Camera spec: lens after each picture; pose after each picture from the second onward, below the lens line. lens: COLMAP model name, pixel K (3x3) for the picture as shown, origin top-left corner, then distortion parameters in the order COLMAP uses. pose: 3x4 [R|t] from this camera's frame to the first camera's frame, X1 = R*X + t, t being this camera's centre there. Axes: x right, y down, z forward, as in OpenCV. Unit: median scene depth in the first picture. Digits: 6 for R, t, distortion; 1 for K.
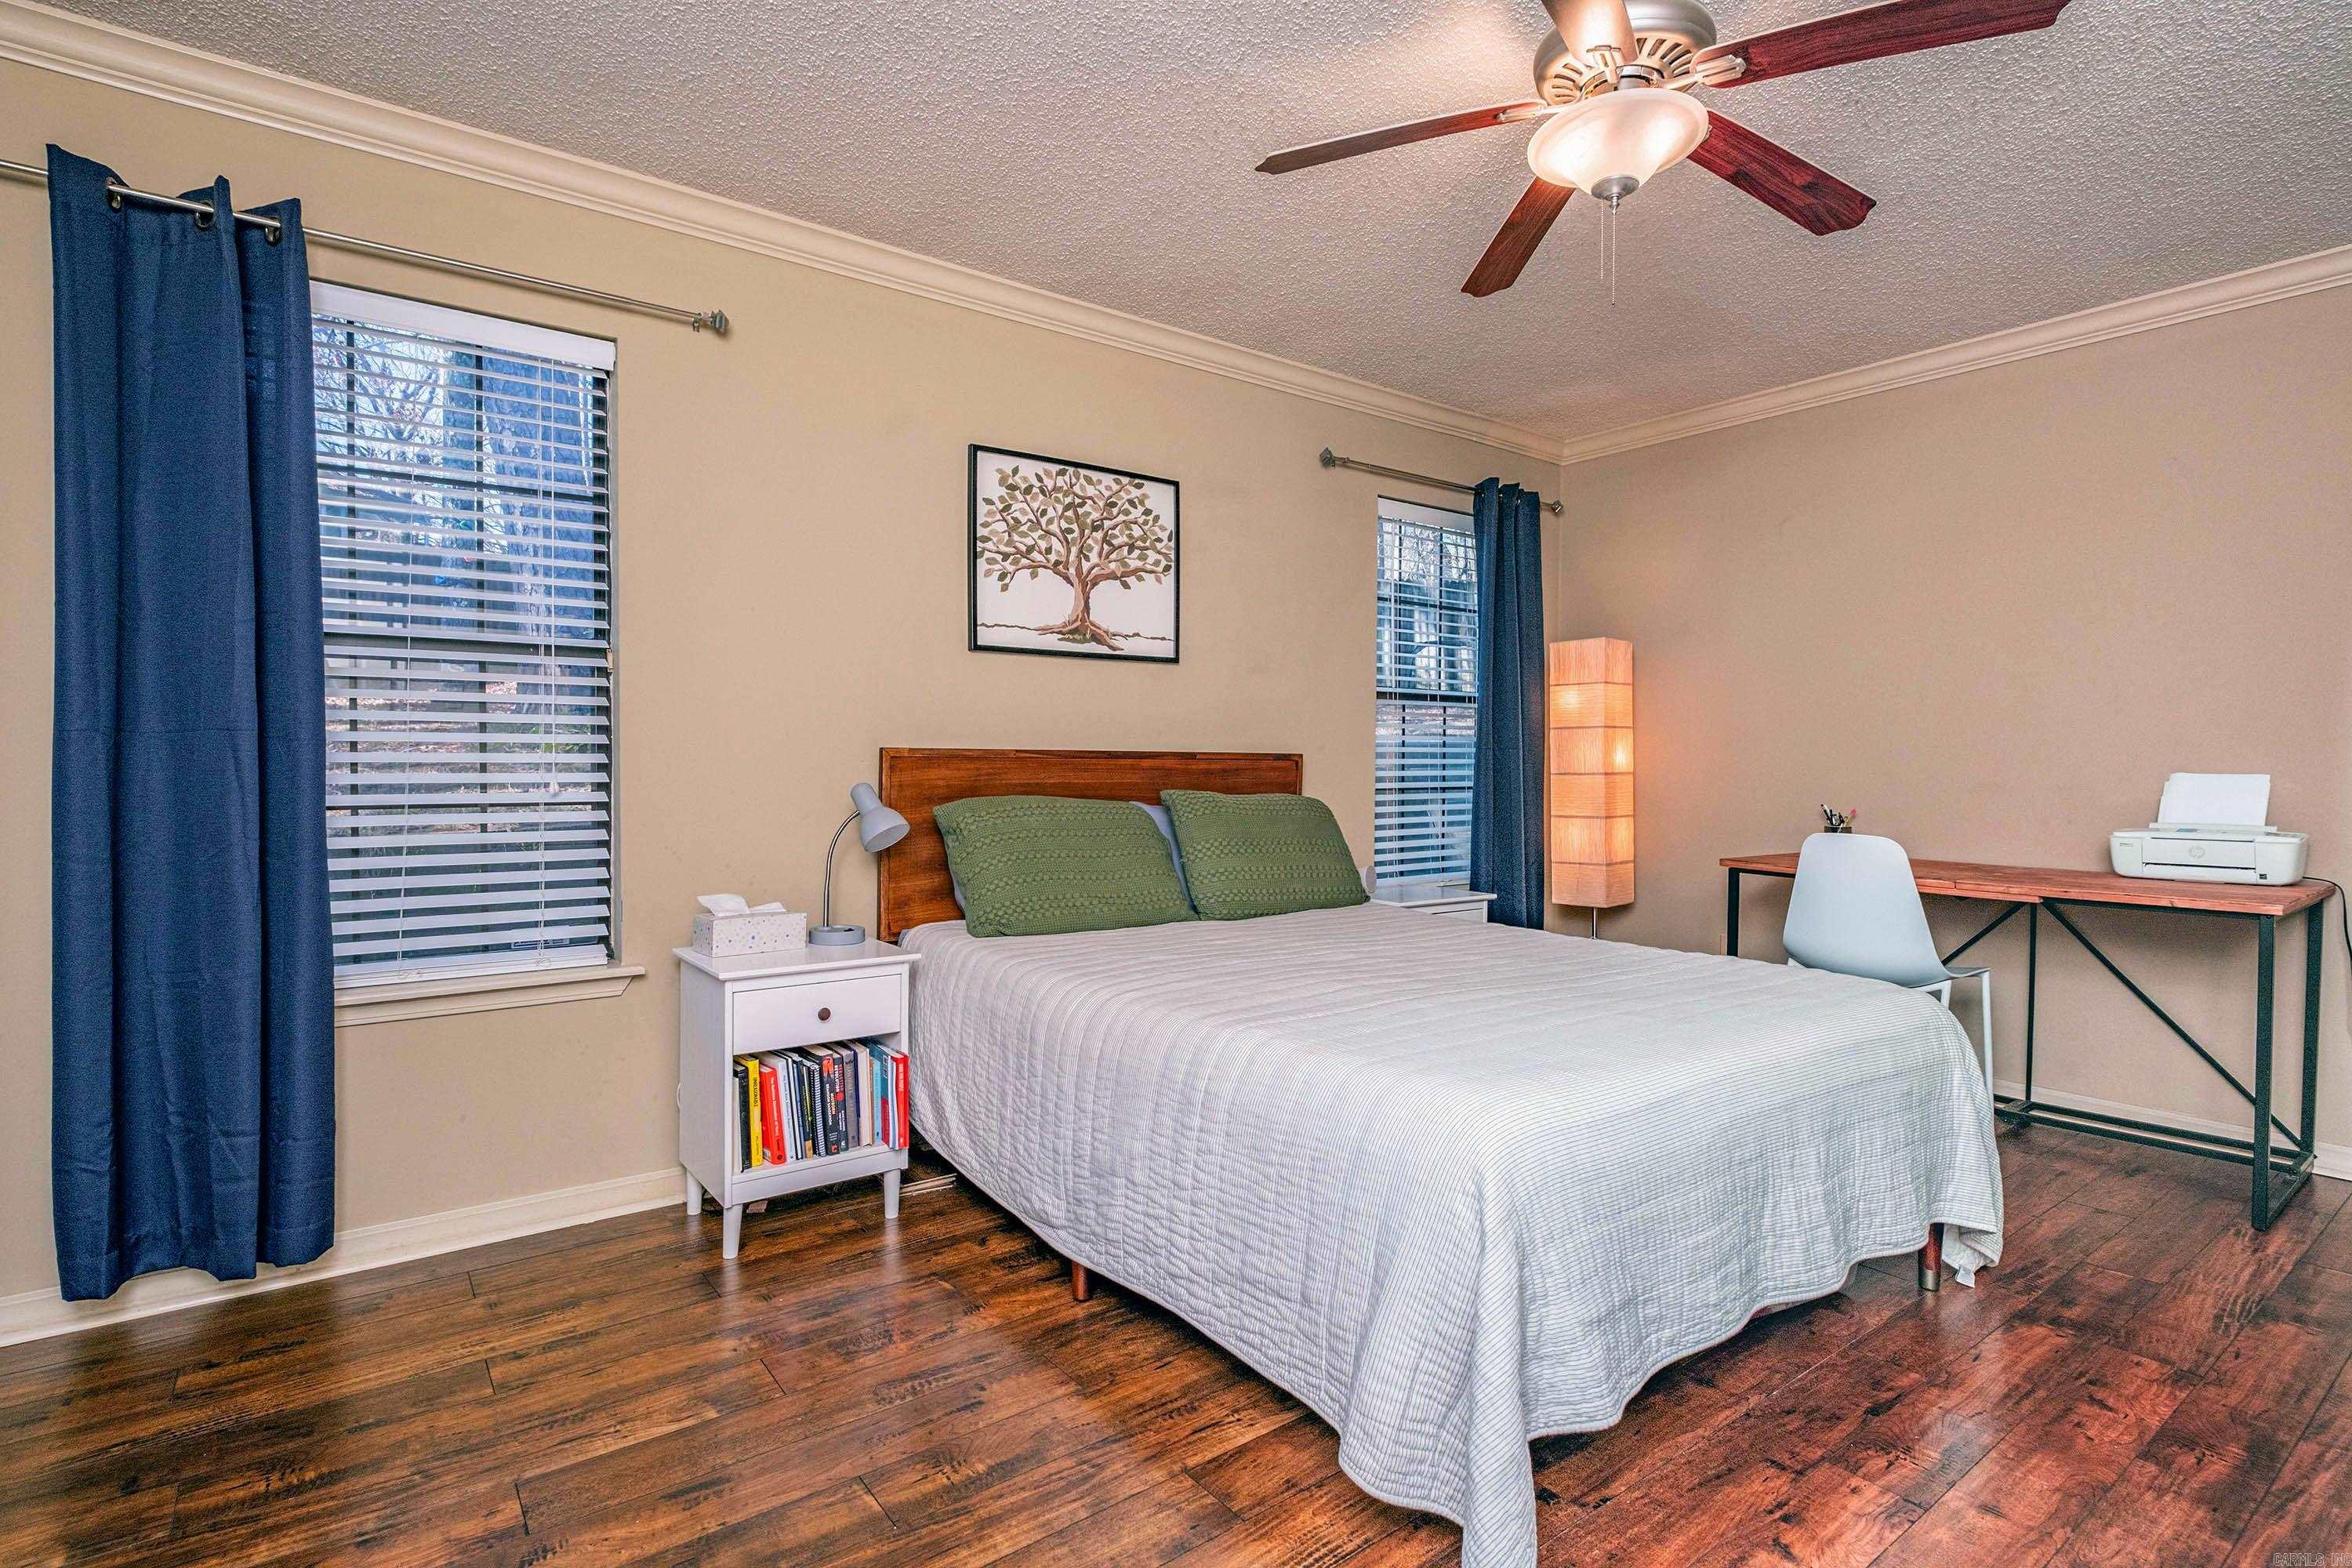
lens RADIAL K [[1153.9, 0, 1186.4], [0, 1153.9, 771.2], [0, 0, 1]] dist [0.000360, 0.000179]
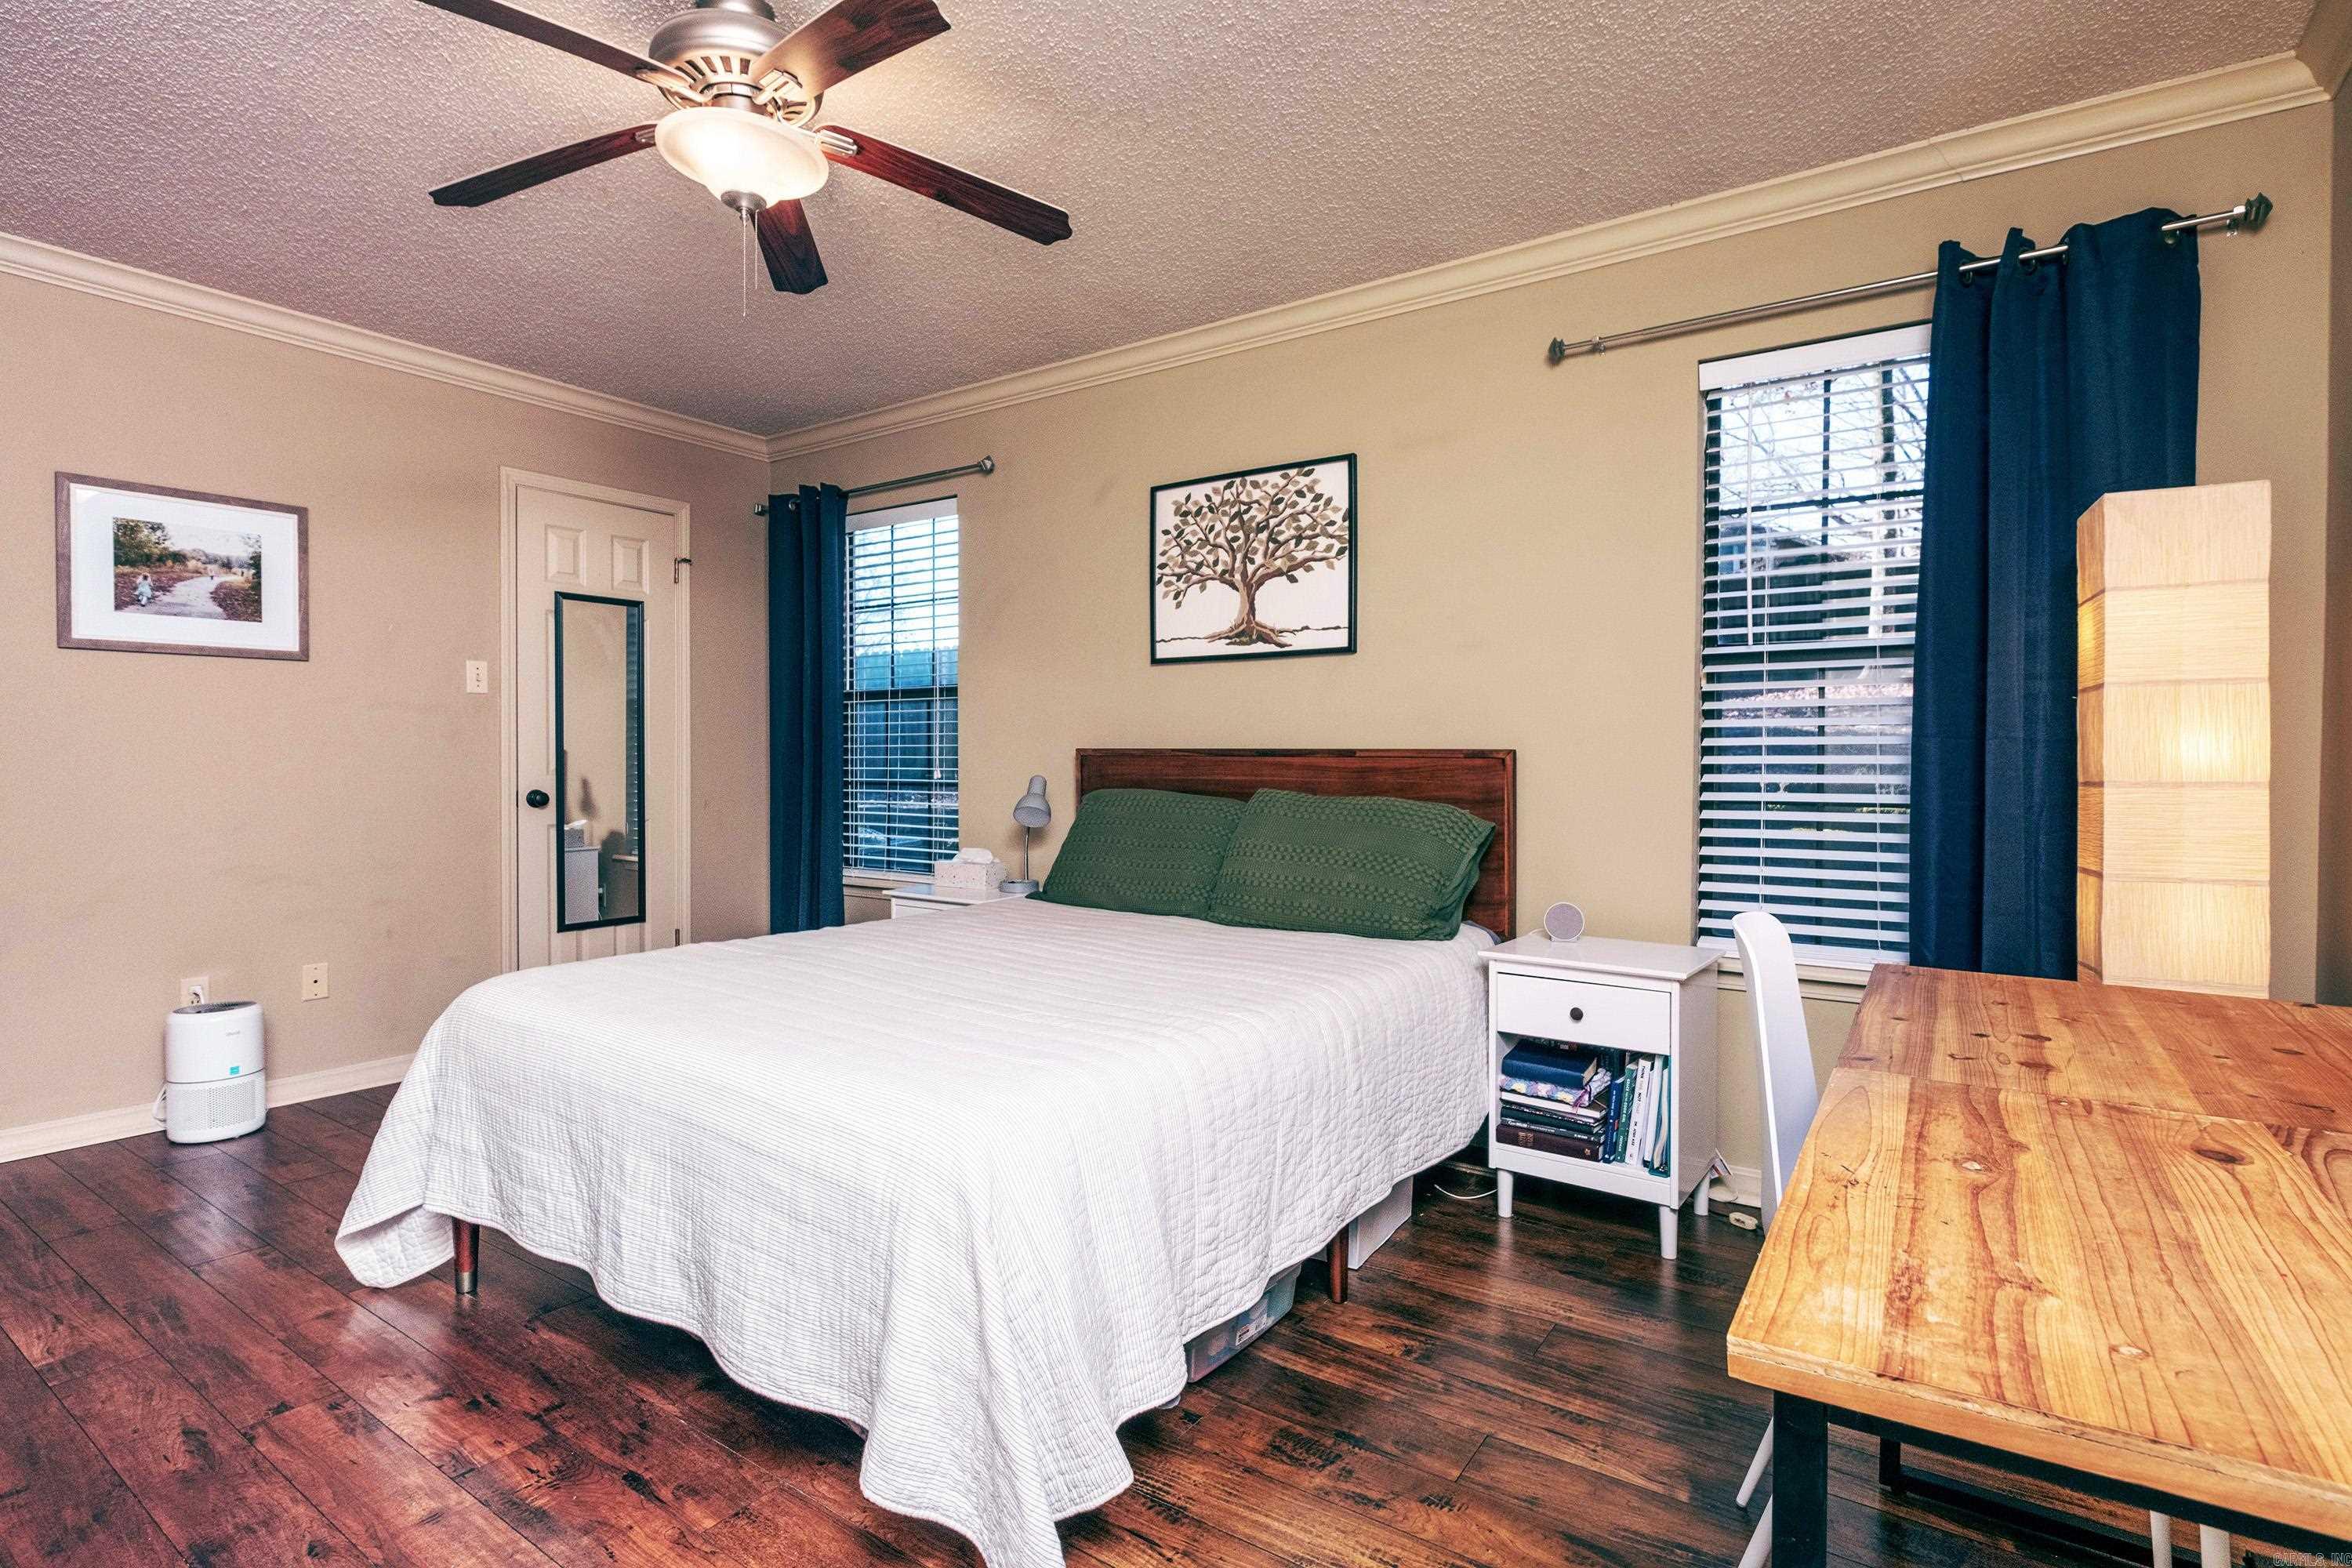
lens RADIAL K [[1153.9, 0, 1184.0], [0, 1153.9, 776.7], [0, 0, 1]] dist [0.000360, 0.000179]
pose [[0.310117, 0.015717, -0.950568, 0.875632], [-0.008585, 0.999869, 0.013731, -0.006295], [0.950659, 0.003903, 0.310212, 0.624568]]
